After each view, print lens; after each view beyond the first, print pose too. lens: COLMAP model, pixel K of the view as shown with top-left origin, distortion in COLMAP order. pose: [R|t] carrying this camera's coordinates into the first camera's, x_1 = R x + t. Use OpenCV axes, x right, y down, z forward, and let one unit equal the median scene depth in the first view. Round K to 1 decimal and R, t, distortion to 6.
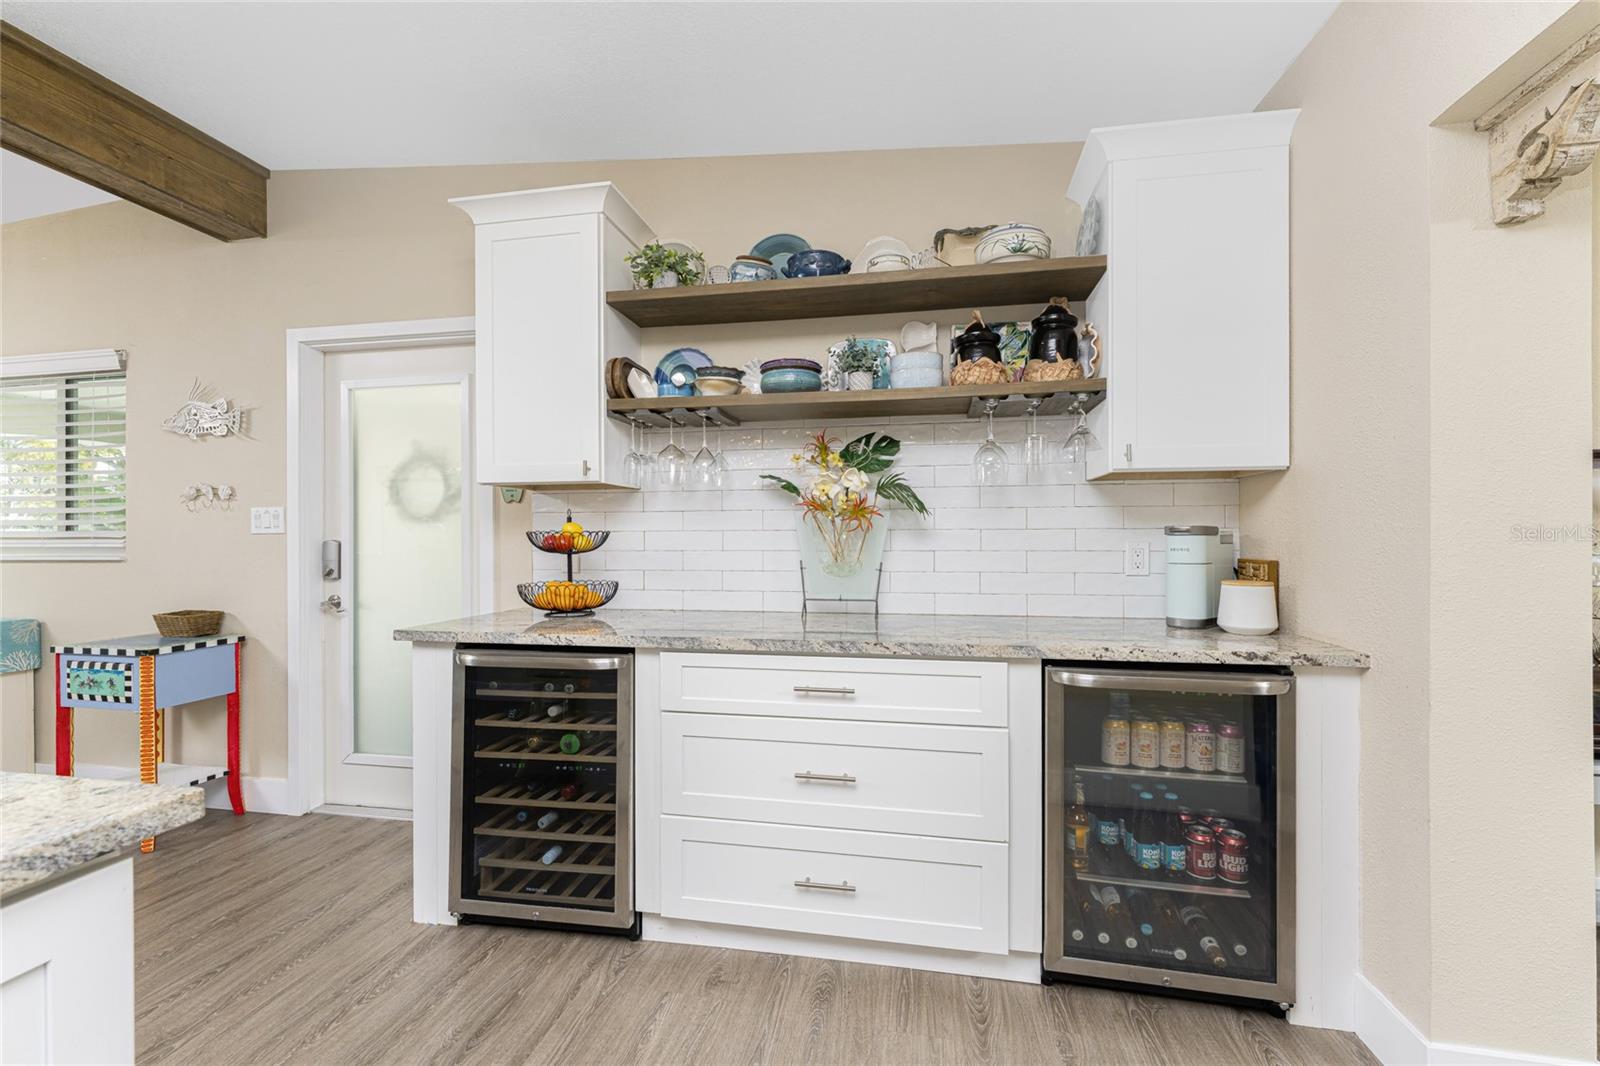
lens RADIAL K [[642.0, 0, 805.0], [0, 642.0, 534.9], [0, 0, 1]] dist [-0.008867, 0.000410]
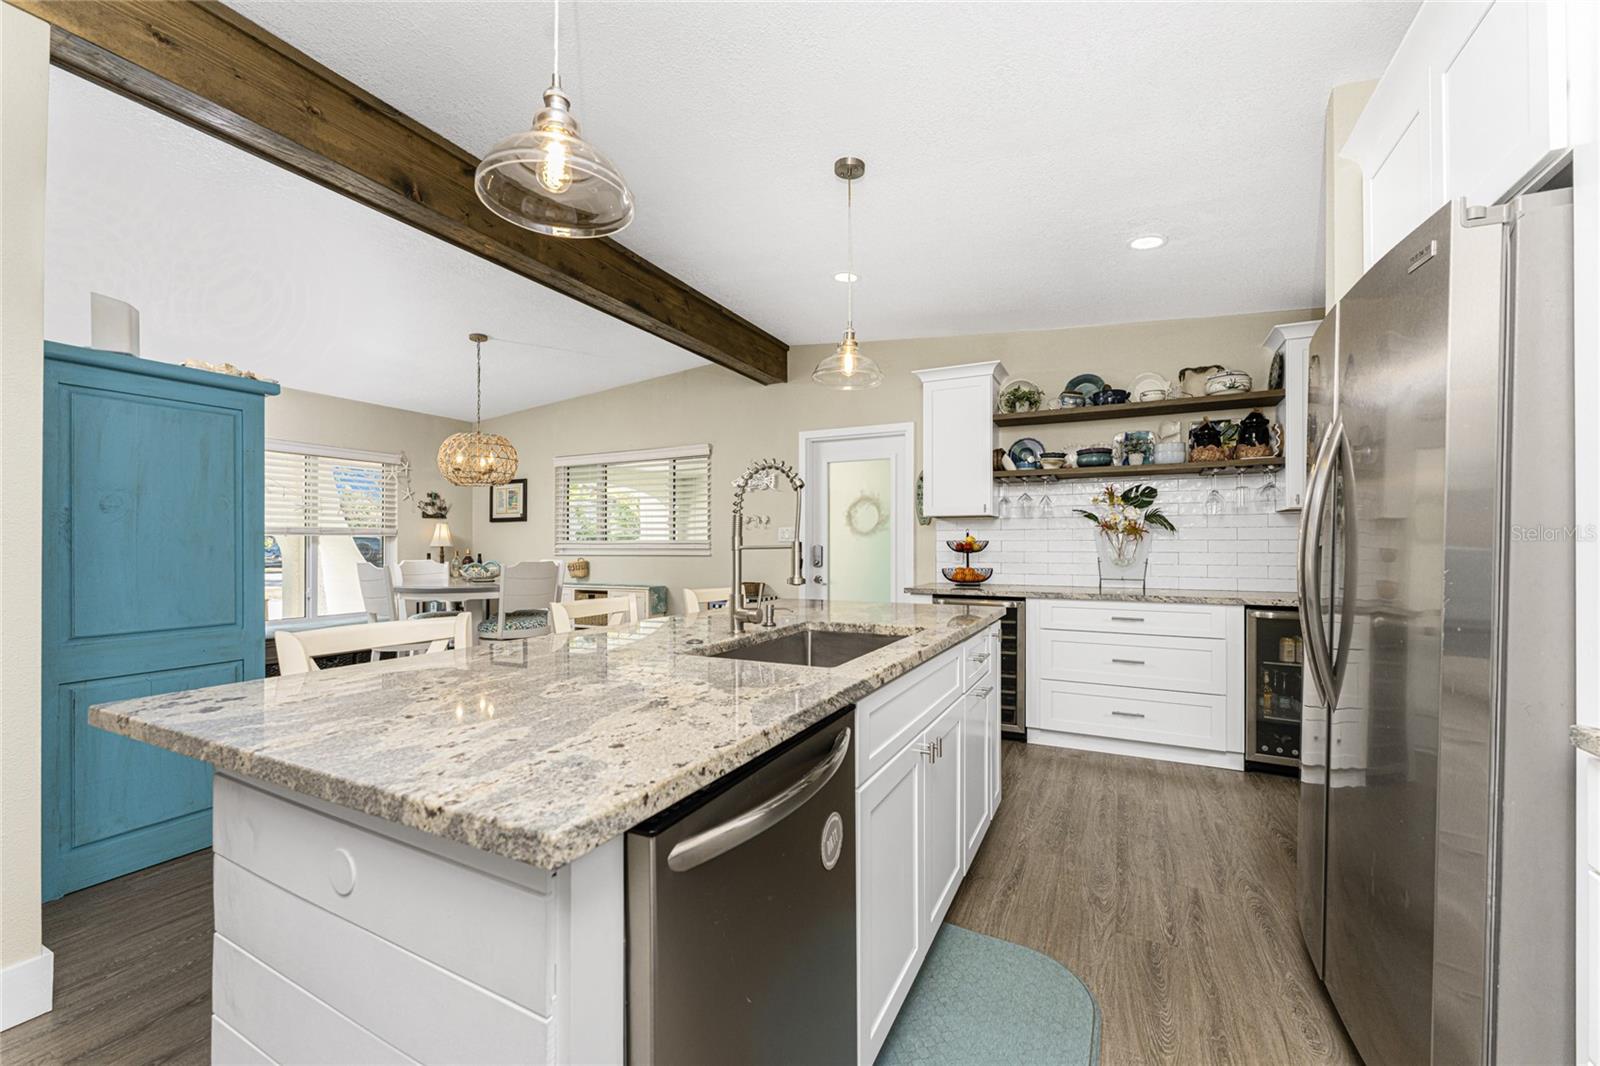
lens RADIAL K [[642.0, 0, 839.2], [0, 642.0, 540.1], [0, 0, 1]] dist [-0.008867, 0.000410]
pose [[0.971141, 0.001738, -0.238502, -0.297935], [-0.003987, 0.999952, -0.008947, 0.011648], [0.238475, 0.009639, 0.971101, -0.967357]]
